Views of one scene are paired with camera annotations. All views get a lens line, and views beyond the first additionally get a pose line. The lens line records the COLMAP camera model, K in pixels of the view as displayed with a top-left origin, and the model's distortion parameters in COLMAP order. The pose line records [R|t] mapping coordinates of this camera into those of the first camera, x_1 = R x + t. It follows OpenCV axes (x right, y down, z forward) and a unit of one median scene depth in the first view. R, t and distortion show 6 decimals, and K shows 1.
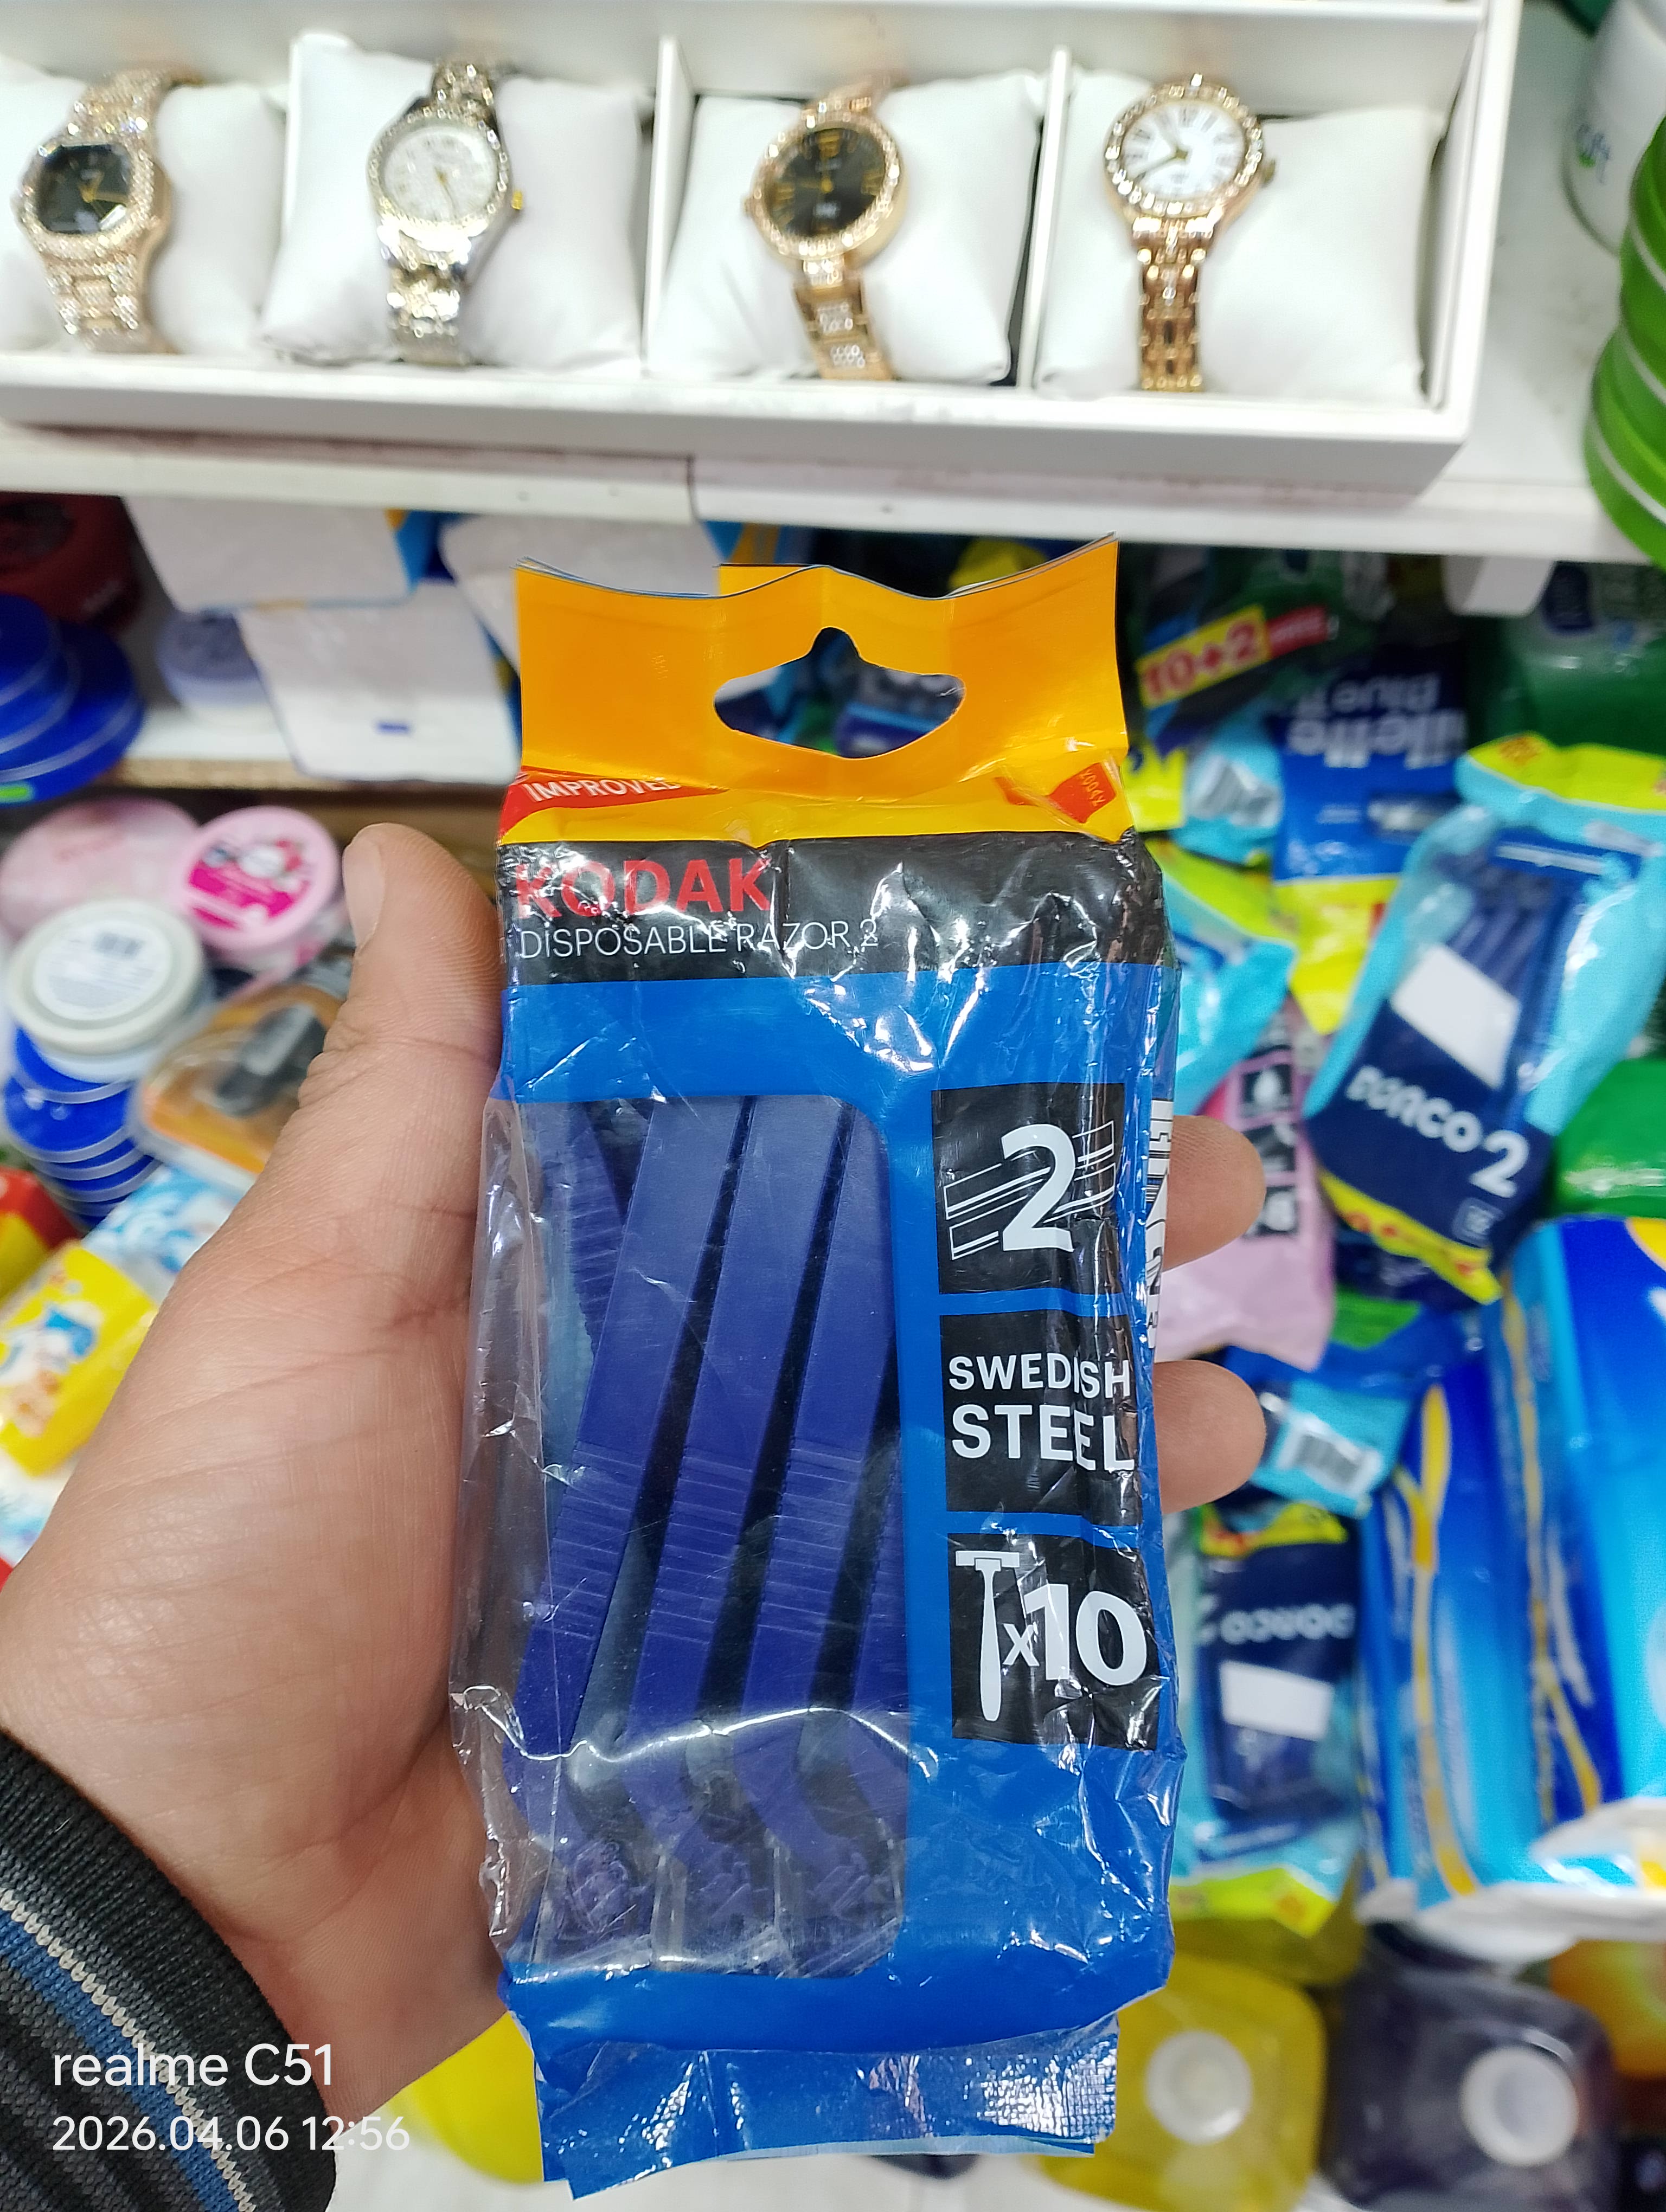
lens RADIAL K [[1773.1, 0, 833.0], [0, 1773.1, 1106.0], [0, 0, 1]] dist [0.071376, -0.208190]
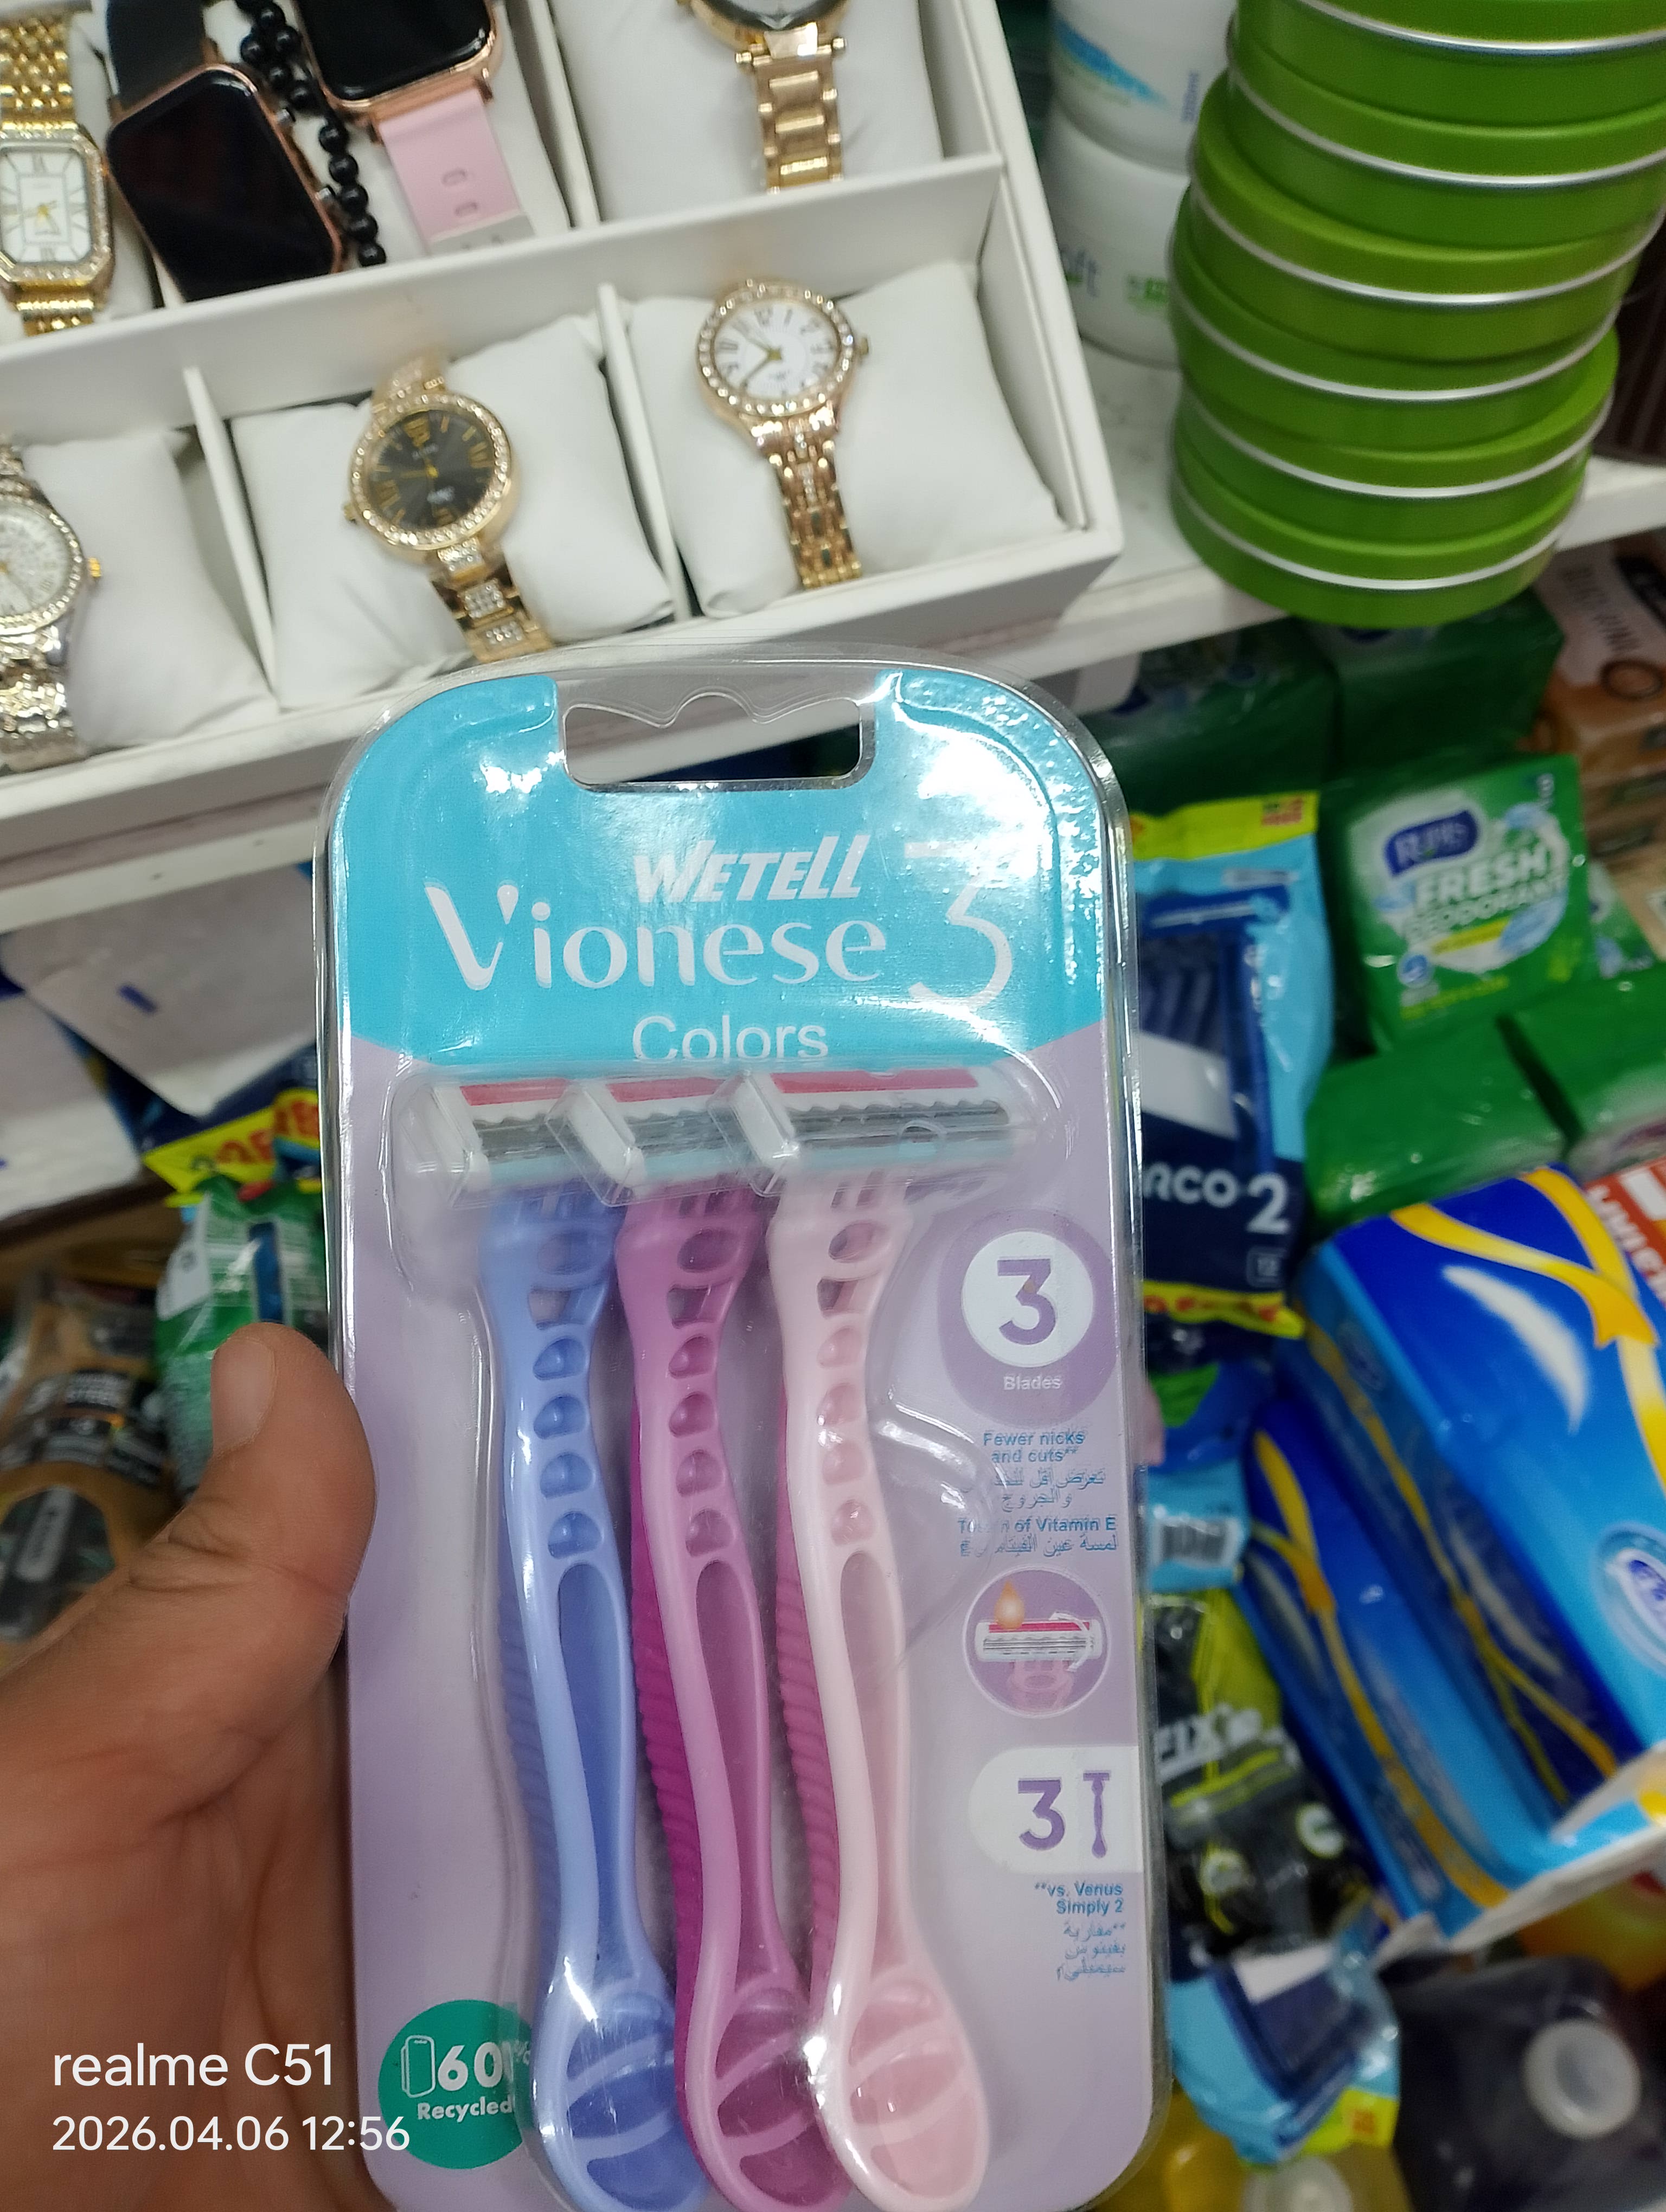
lens RADIAL K [[1773.1, 0, 833.0], [0, 1773.1, 1106.0], [0, 0, 1]] dist [0.071376, -0.208190]
pose [[0.914236, -0.324198, 0.243038, -0.141999], [0.350484, 0.933729, -0.072879, -0.056883], [-0.203304, 0.151810, 0.967275, 0.088331]]
